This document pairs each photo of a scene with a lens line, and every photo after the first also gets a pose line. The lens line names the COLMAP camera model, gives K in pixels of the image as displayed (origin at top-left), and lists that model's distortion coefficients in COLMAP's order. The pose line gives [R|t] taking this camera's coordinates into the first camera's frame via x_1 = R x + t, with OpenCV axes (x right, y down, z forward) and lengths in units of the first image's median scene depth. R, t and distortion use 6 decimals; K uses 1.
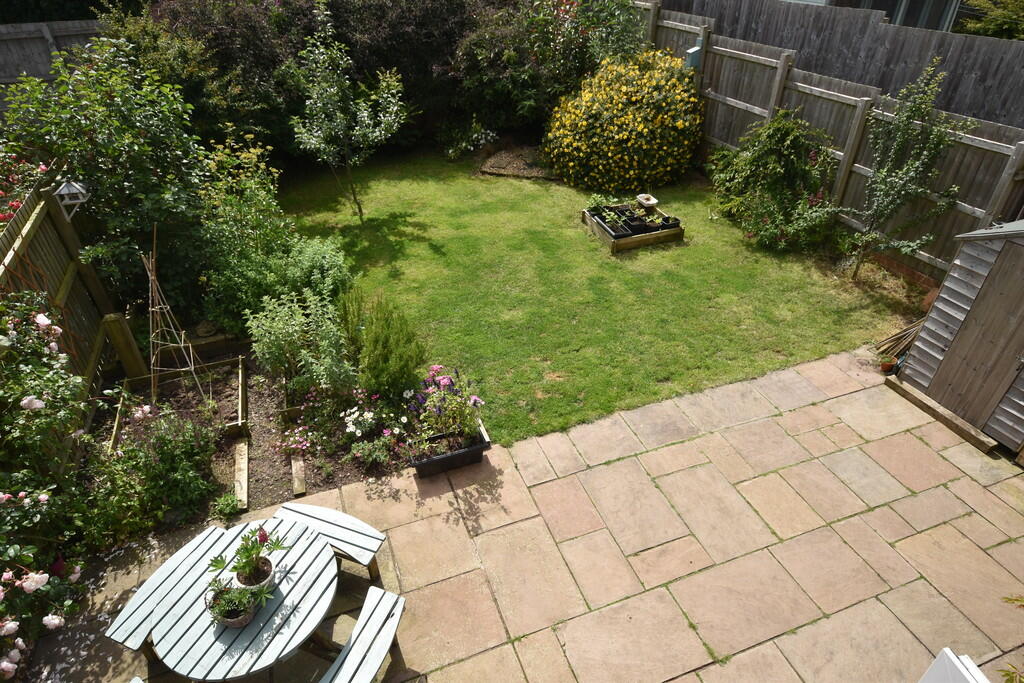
lens RADIAL K [[610.6, 0, 513.1], [0, 610.6, 340.2], [0, 0, 1]] dist [0.009655, 0.001600]
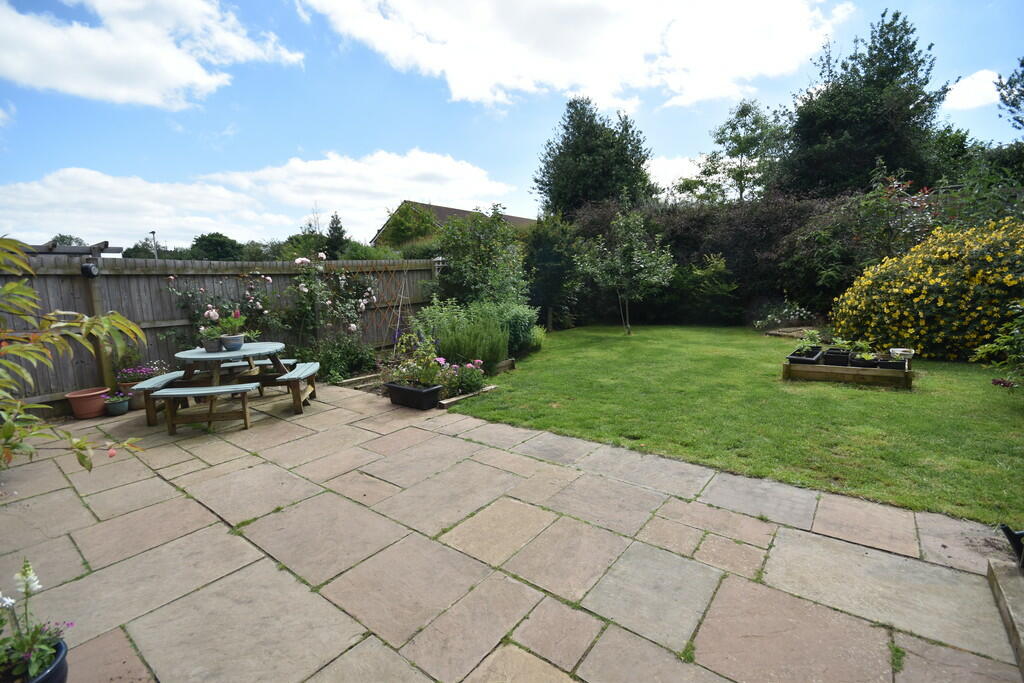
lens RADIAL K [[452.7, 0, 511.6], [0, 452.7, 343.1], [0, 0, 1]] dist [-0.002503, -0.000534]
pose [[0.528140, 0.113314, -0.841563, 0.753533], [-0.456587, 0.873494, -0.168928, 0.148643], [0.715958, 0.473464, 0.513064, 0.576307]]
